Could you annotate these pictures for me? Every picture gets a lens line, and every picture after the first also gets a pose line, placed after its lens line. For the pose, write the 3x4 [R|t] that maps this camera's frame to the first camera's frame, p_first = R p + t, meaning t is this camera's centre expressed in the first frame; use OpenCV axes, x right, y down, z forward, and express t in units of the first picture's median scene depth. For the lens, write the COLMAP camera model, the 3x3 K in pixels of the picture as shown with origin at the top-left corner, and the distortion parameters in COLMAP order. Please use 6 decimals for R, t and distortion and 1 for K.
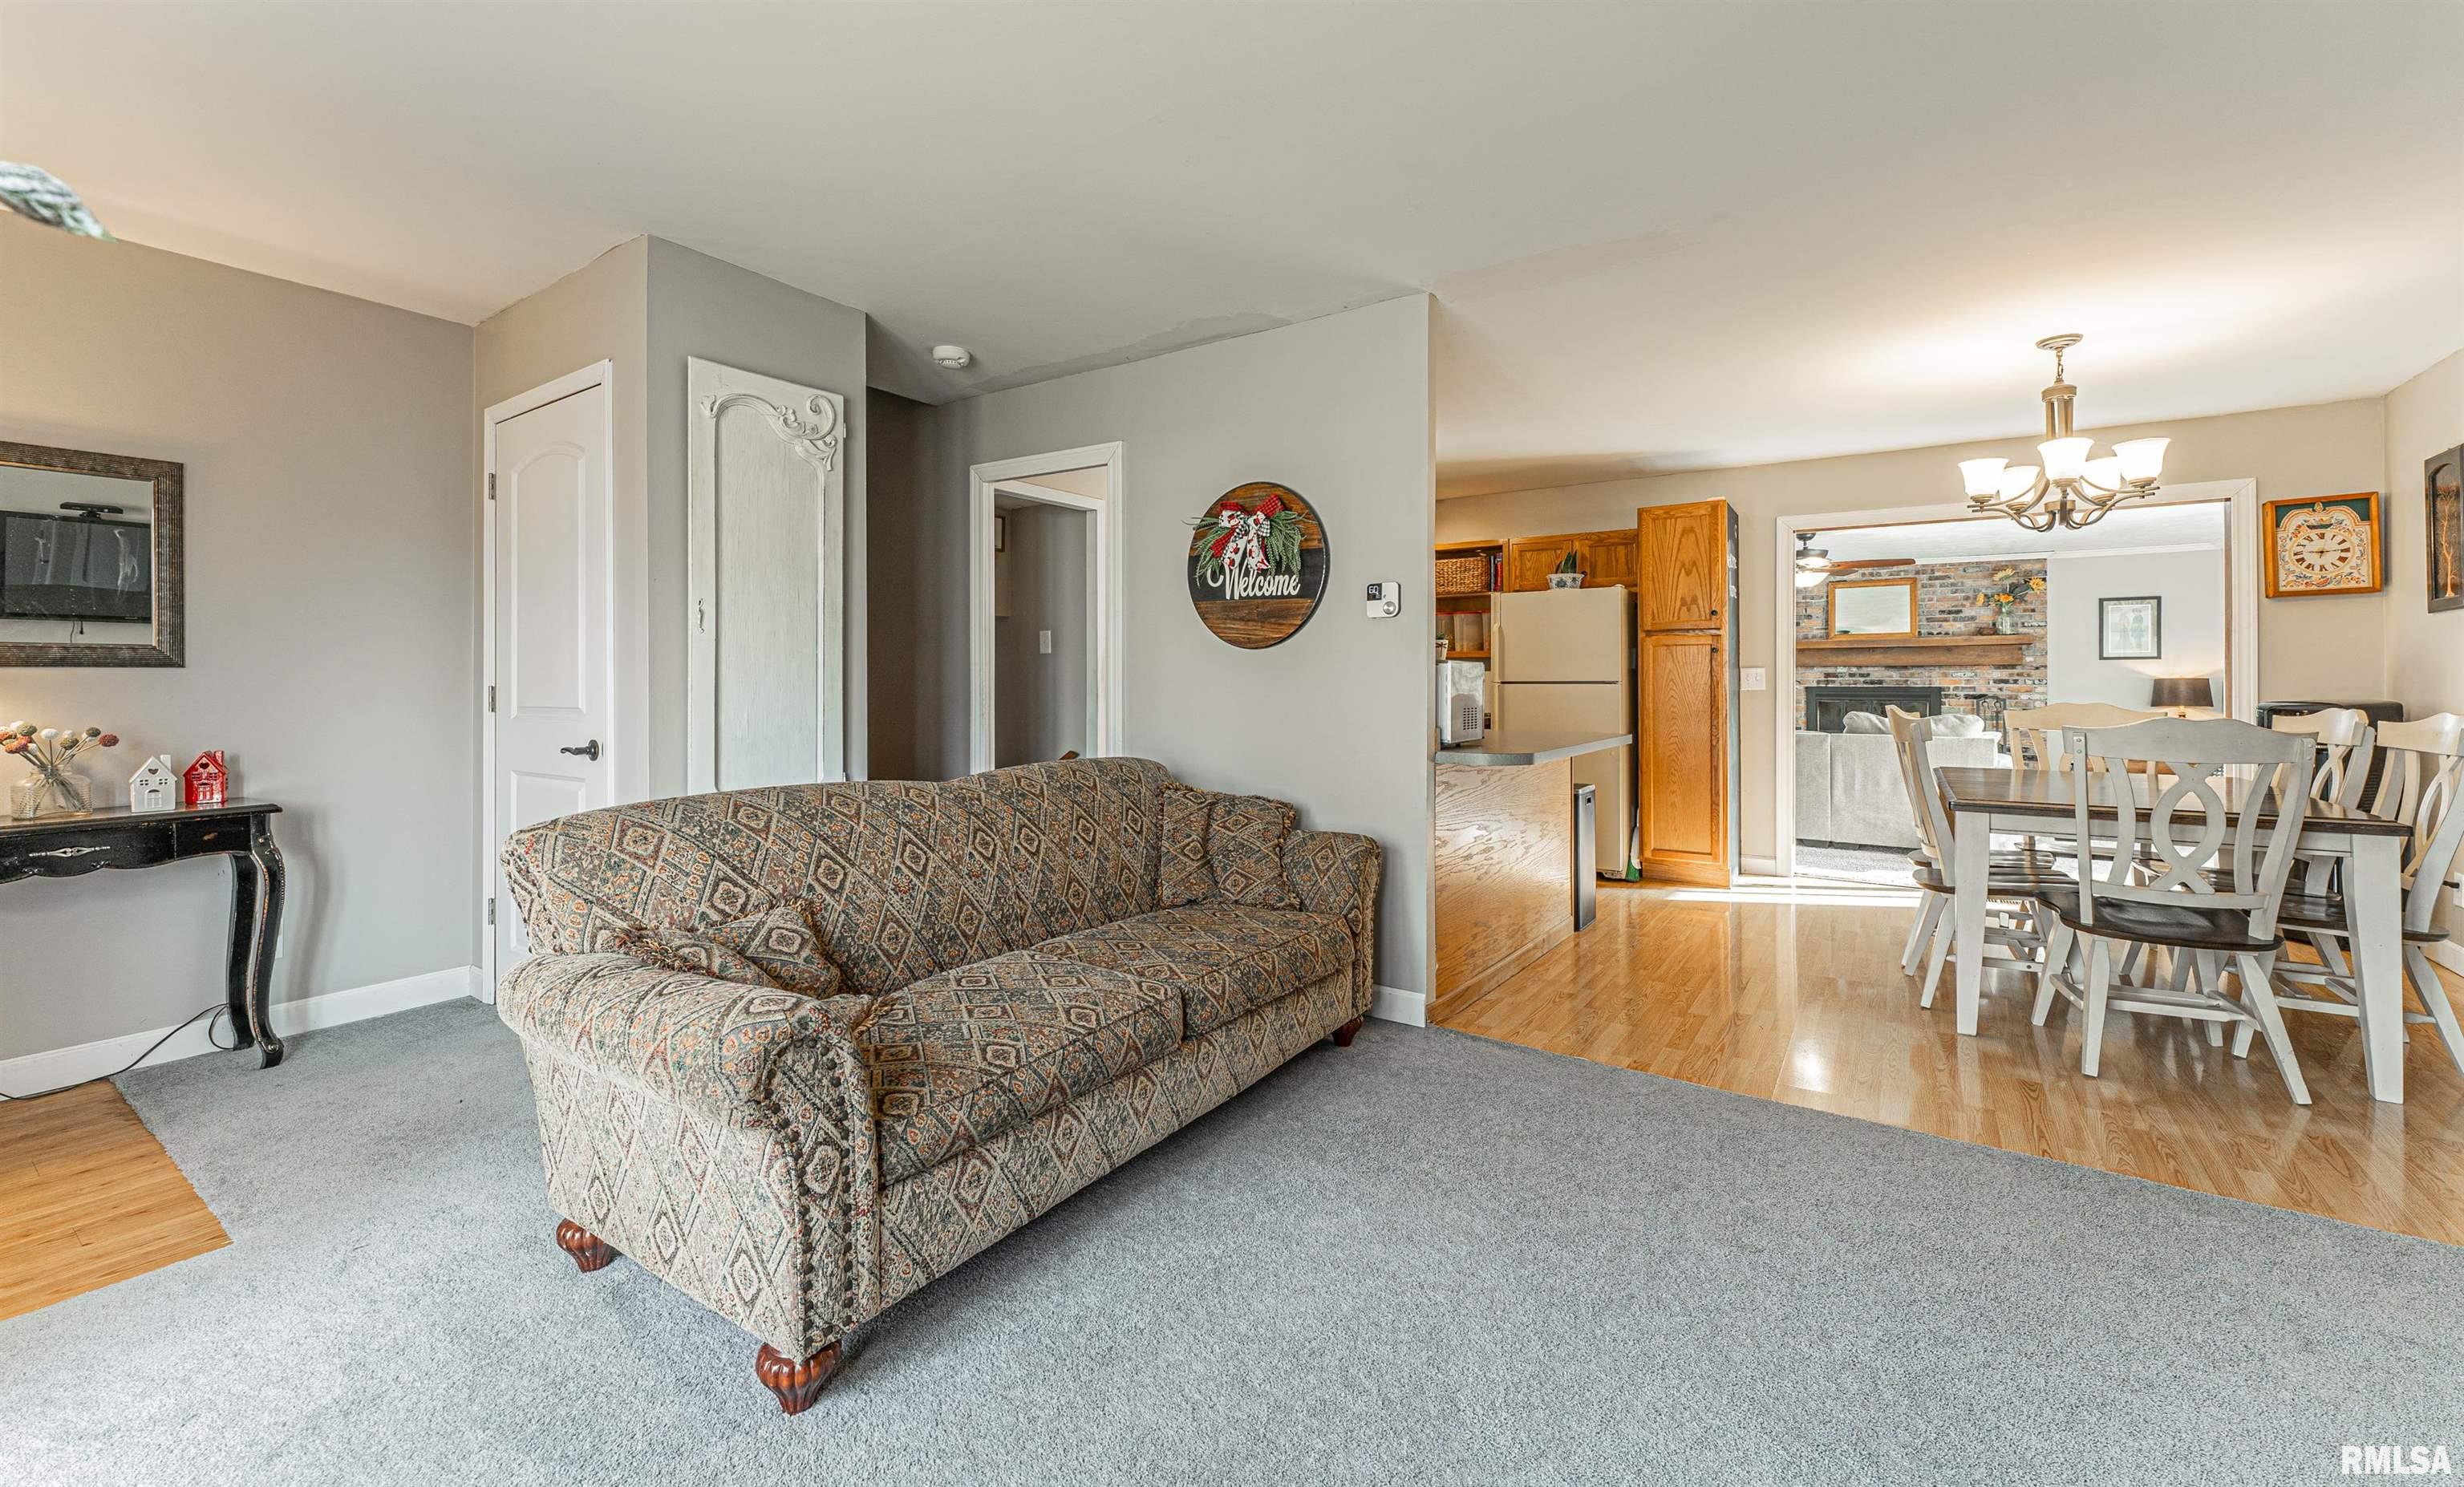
lens RADIAL K [[982.9, 0, 1222.8], [0, 982.9, 679.5], [0, 0, 1]] dist [0.000598, 0.000356]
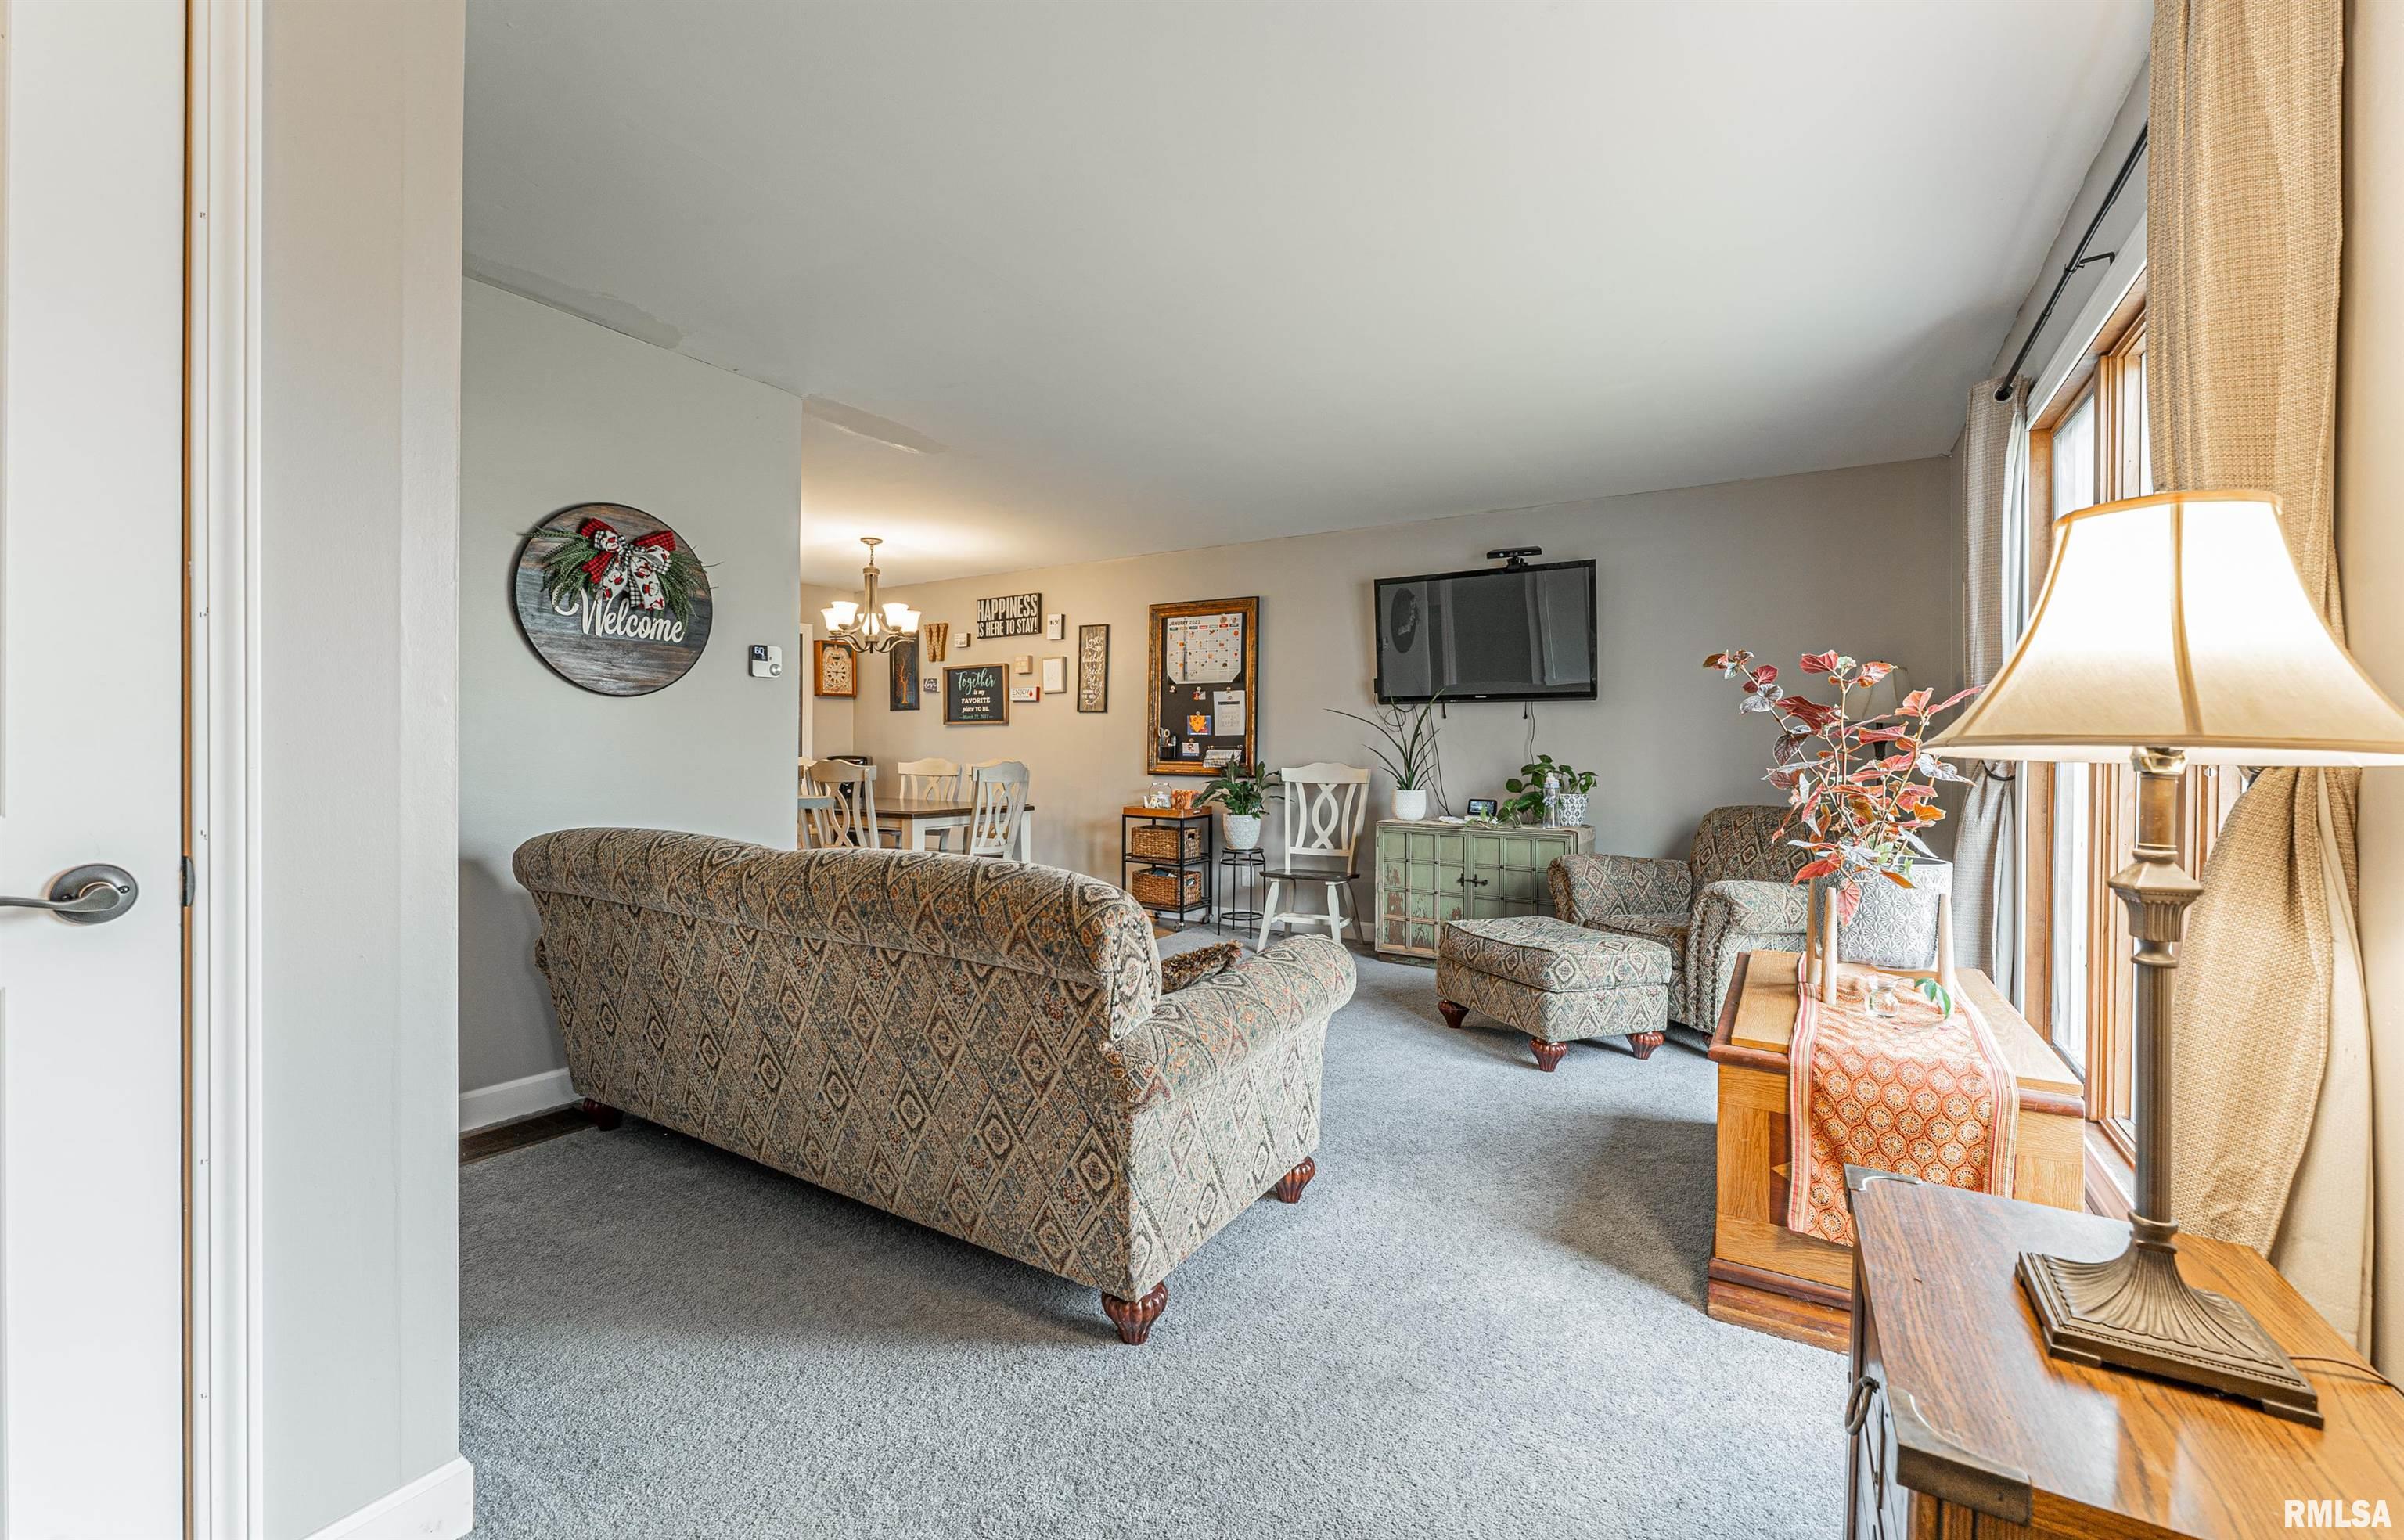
lens RADIAL K [[945.2, 0, 1247.1], [0, 945.2, 761.1], [0, 0, 1]] dist [0.001357, -0.000032]
pose [[-0.078792, -0.008370, 0.996856, -0.848104], [-0.008745, 0.999932, 0.007705, 0.014730], [-0.996853, -0.008111, -0.078860, 0.511670]]
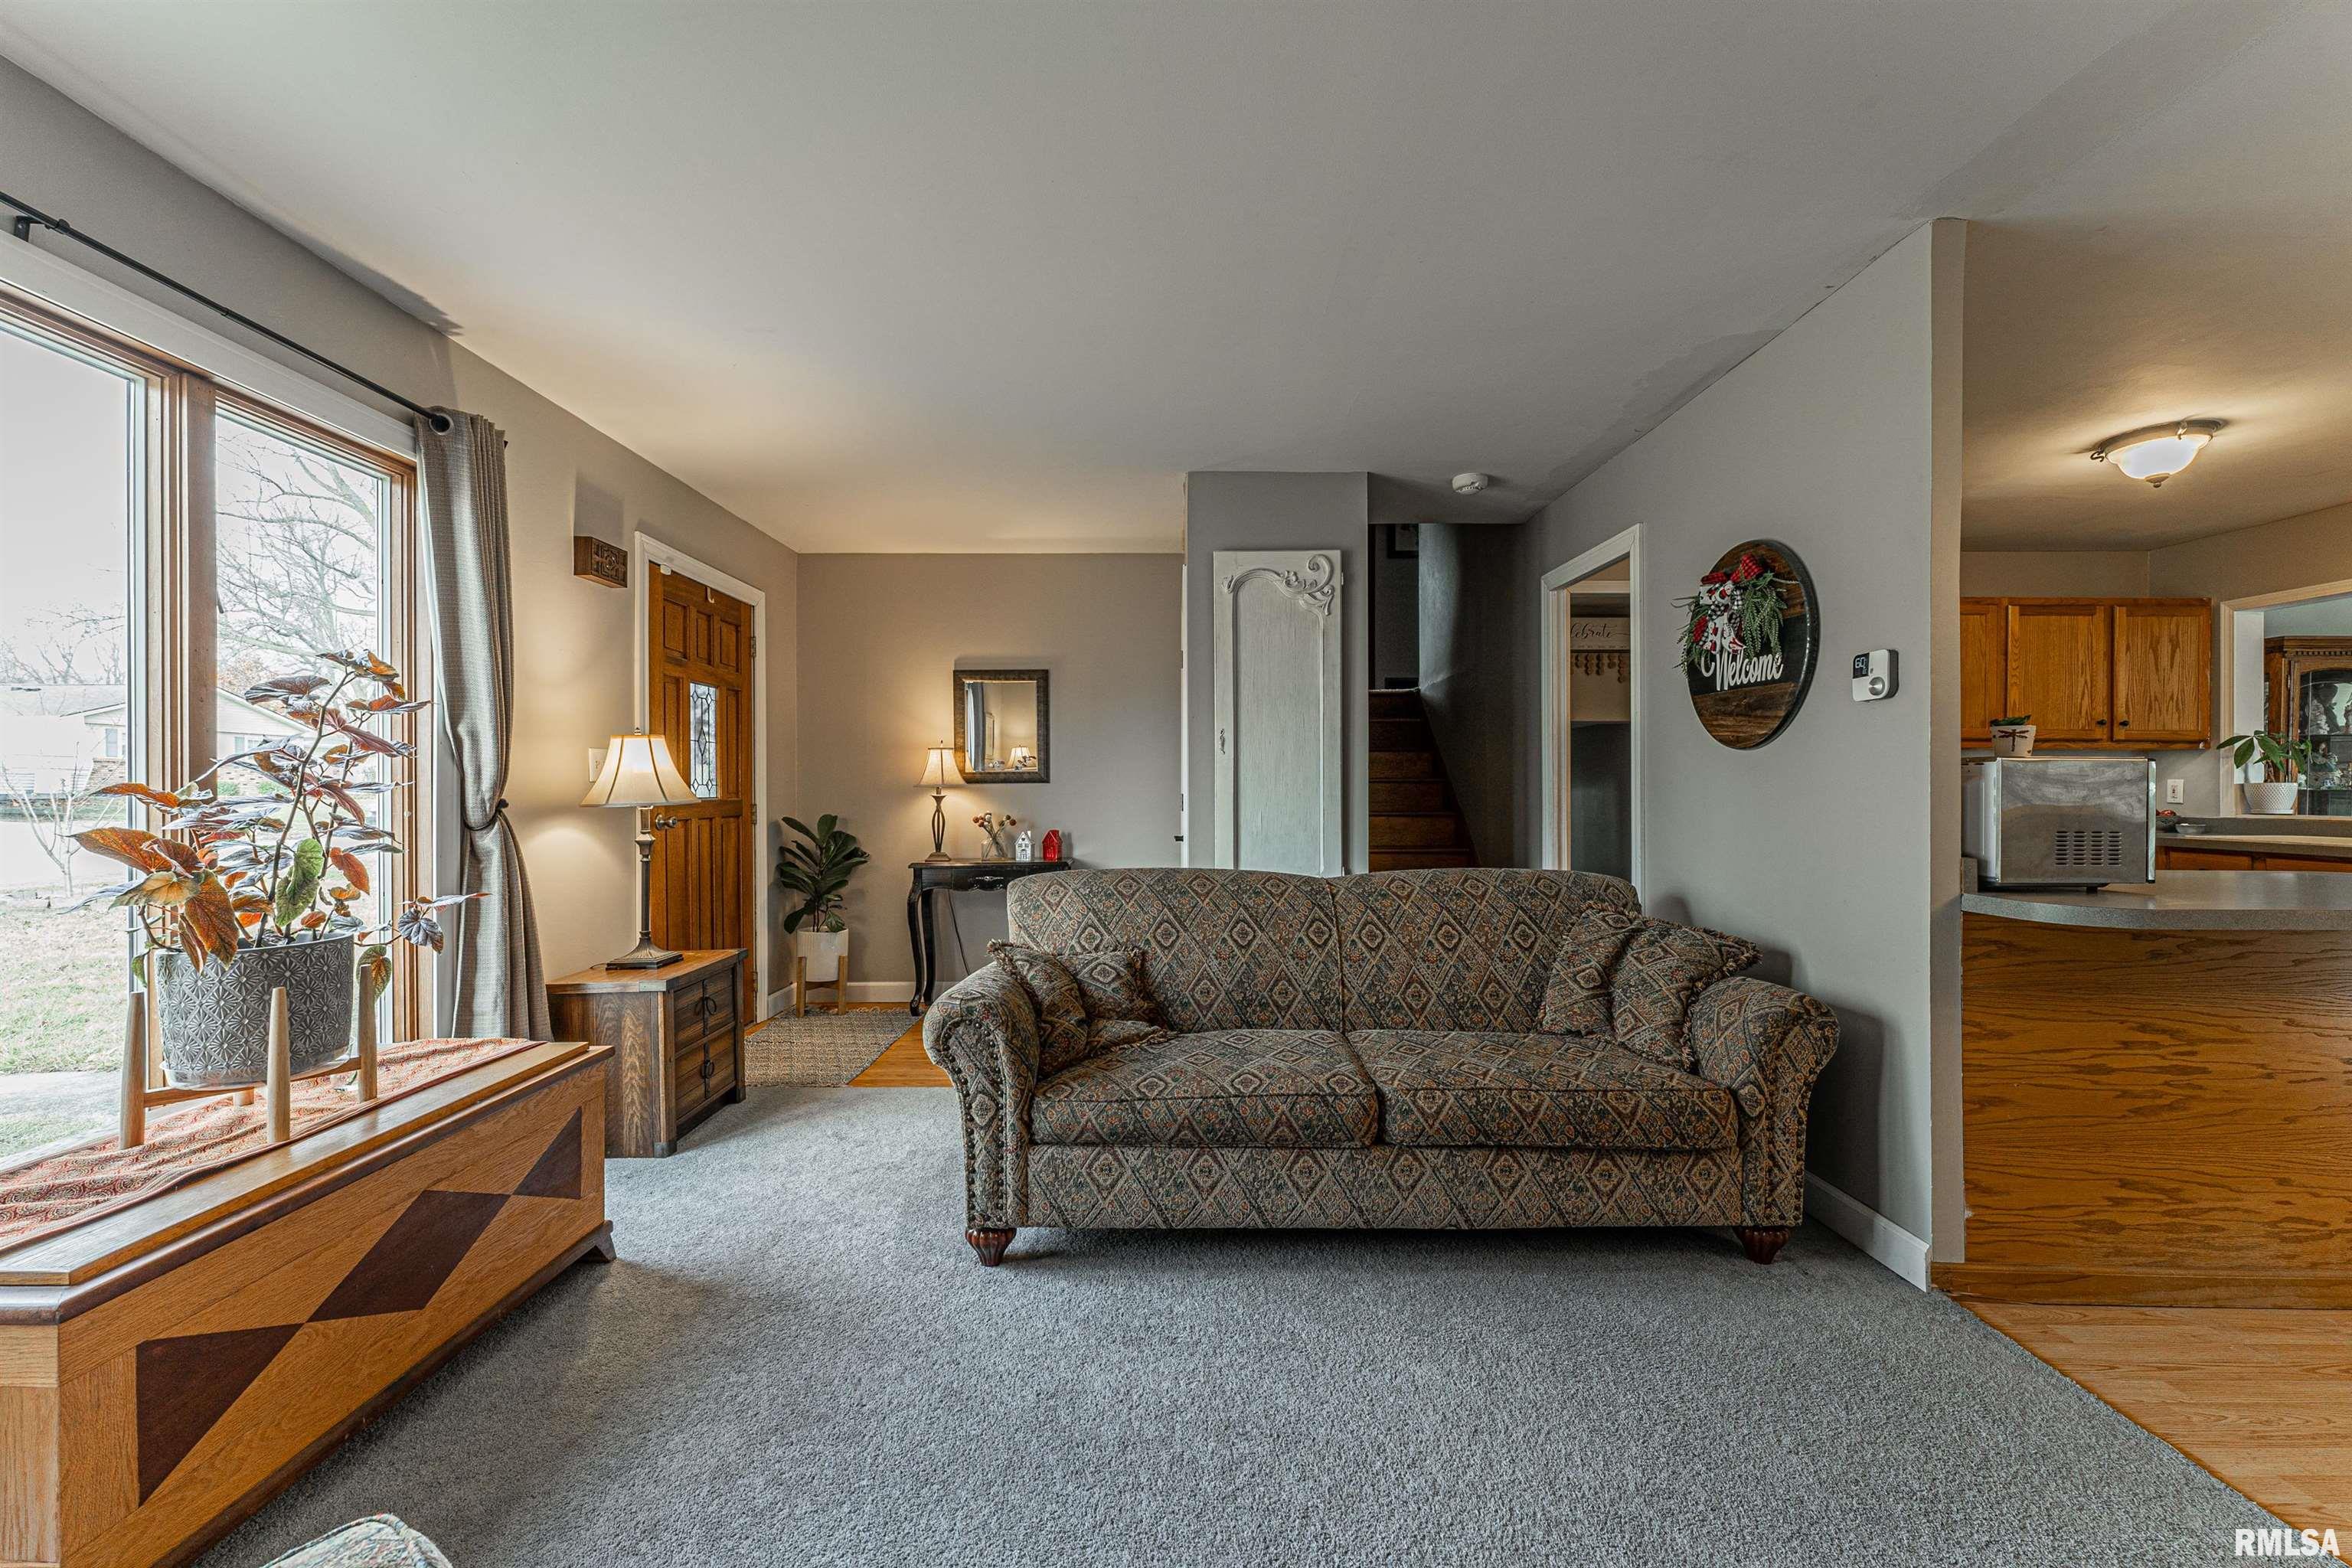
lens RADIAL K [[947.0, 0, 1184.9], [0, 947.0, 792.0], [0, 0, 1]] dist [-0.000225, -0.000260]
pose [[0.570272, -0.000159, -0.821456, 0.409981], [0.002028, 0.999997, 0.001215, 0.002102], [0.821453, -0.002359, 0.570271, 0.177719]]
